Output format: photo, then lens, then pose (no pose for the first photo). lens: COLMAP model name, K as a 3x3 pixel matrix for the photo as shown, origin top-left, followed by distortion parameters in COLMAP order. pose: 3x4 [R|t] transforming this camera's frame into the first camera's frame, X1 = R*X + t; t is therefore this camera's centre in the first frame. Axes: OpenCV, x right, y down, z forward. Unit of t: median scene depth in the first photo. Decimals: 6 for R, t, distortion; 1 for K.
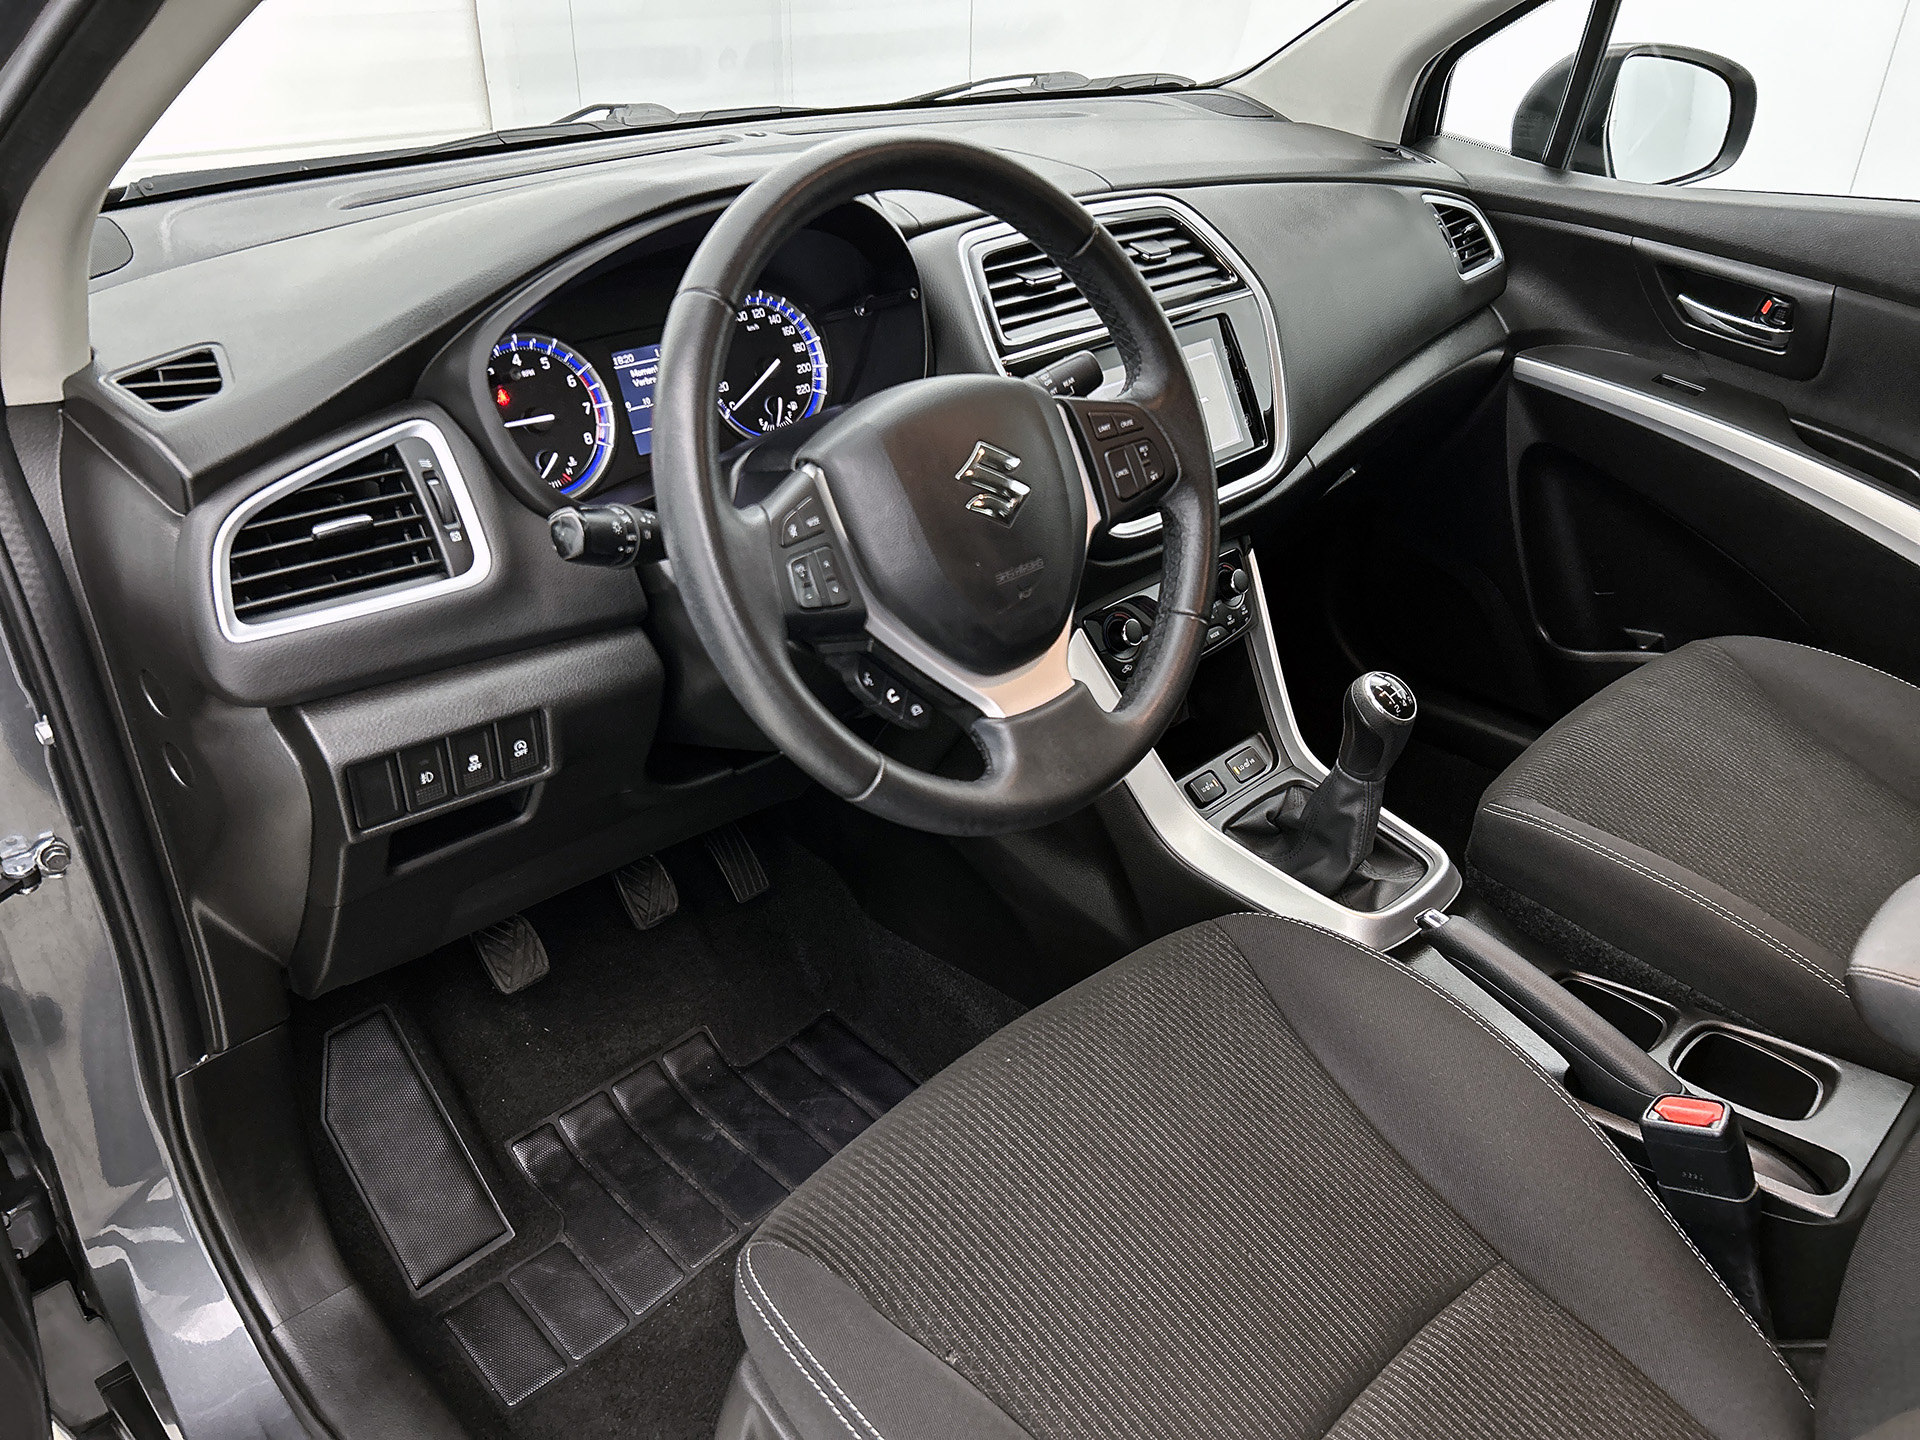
lens RADIAL K [[1431.7, 0, 960.0], [0, 1431.7, 720.0], [0, 0, 1]] dist [0.050869, -0.108712]
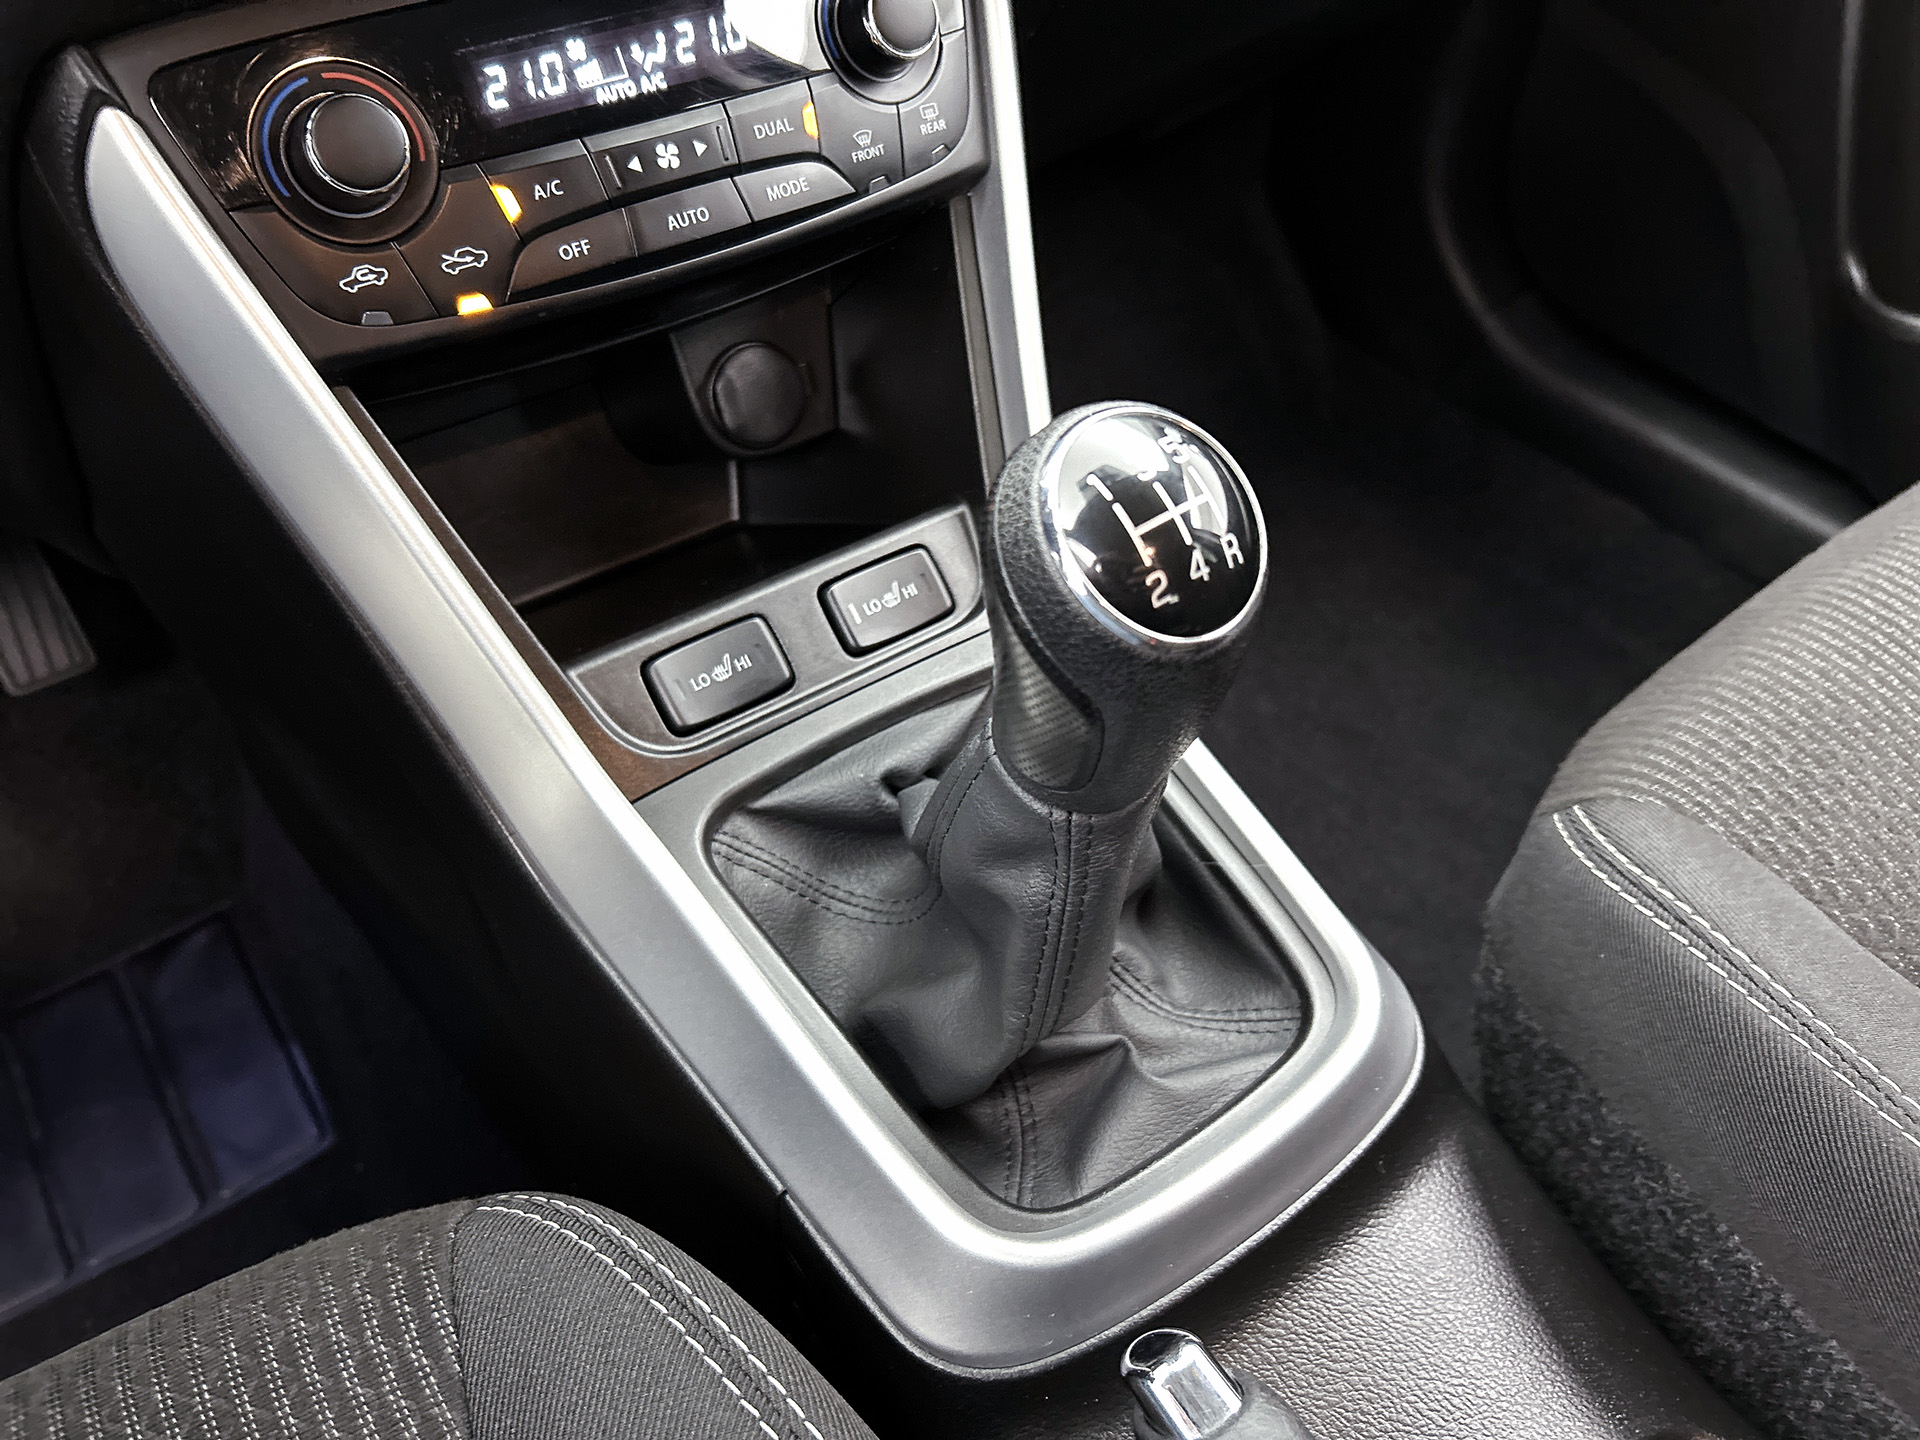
lens RADIAL K [[1513.6, 0, 983.7], [0, 1513.6, 720.1], [0, 0, 1]] dist [-0.004839, 0.001883]
pose [[0.988893, 0.128407, -0.074846, 0.265640], [-0.101976, 0.952535, 0.286840, -0.048988], [0.108126, -0.276022, 0.955050, 0.676619]]
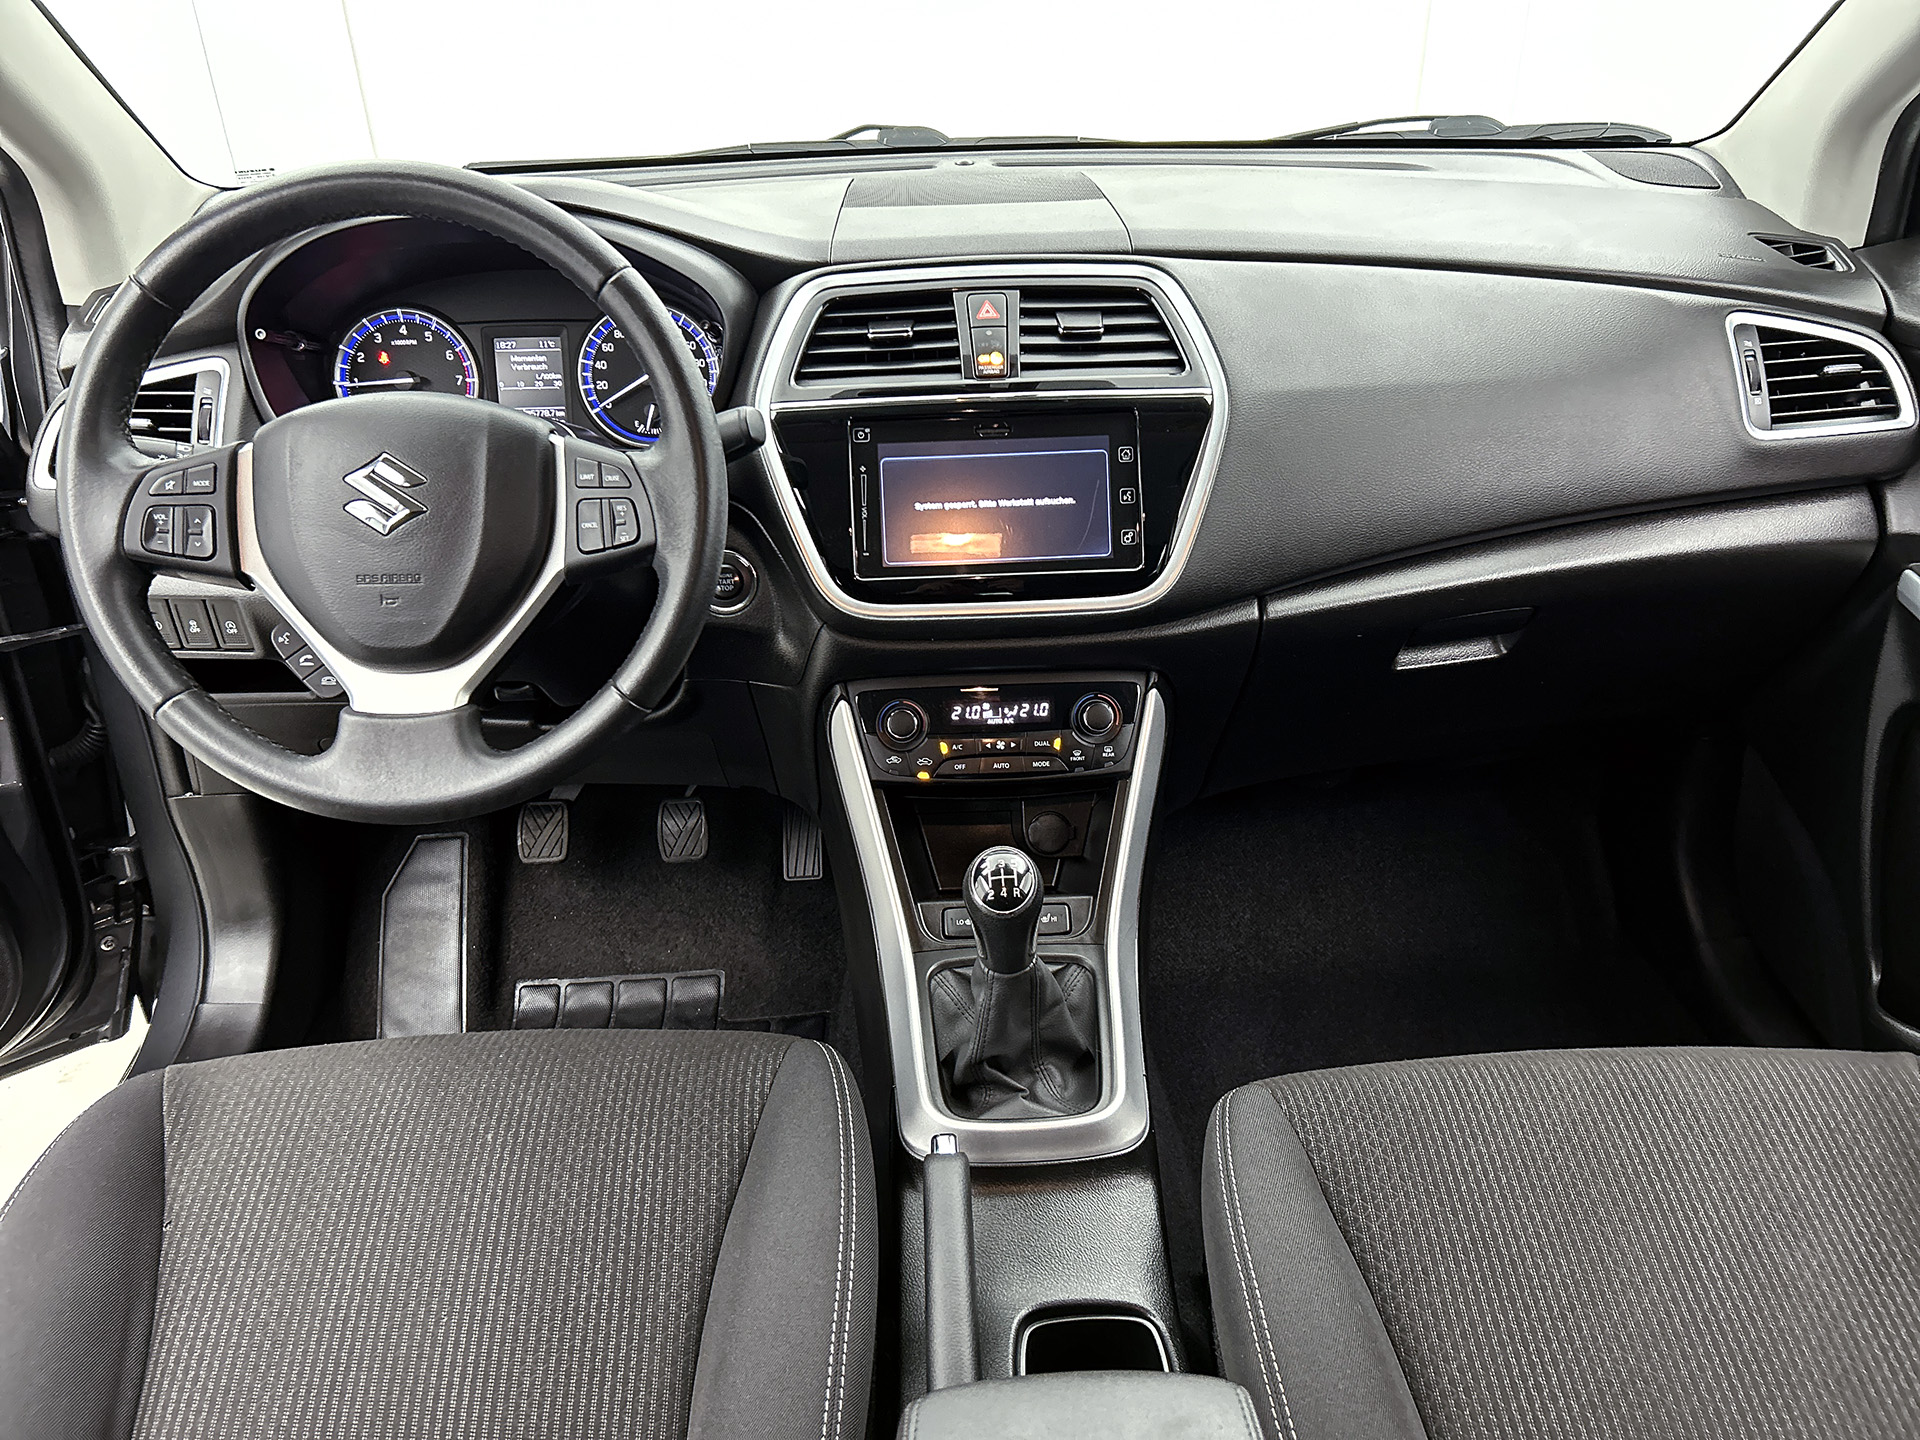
lens RADIAL K [[1403.5, 0, 967.0], [0, 1403.5, 743.3], [0, 0, 1]] dist [0.002049, 0.001703]
pose [[0.732189, 0.319147, -0.601701, 0.672640], [-0.308096, 0.943068, 0.125300, -0.168778], [0.607434, 0.093639, 0.788832, 0.302748]]
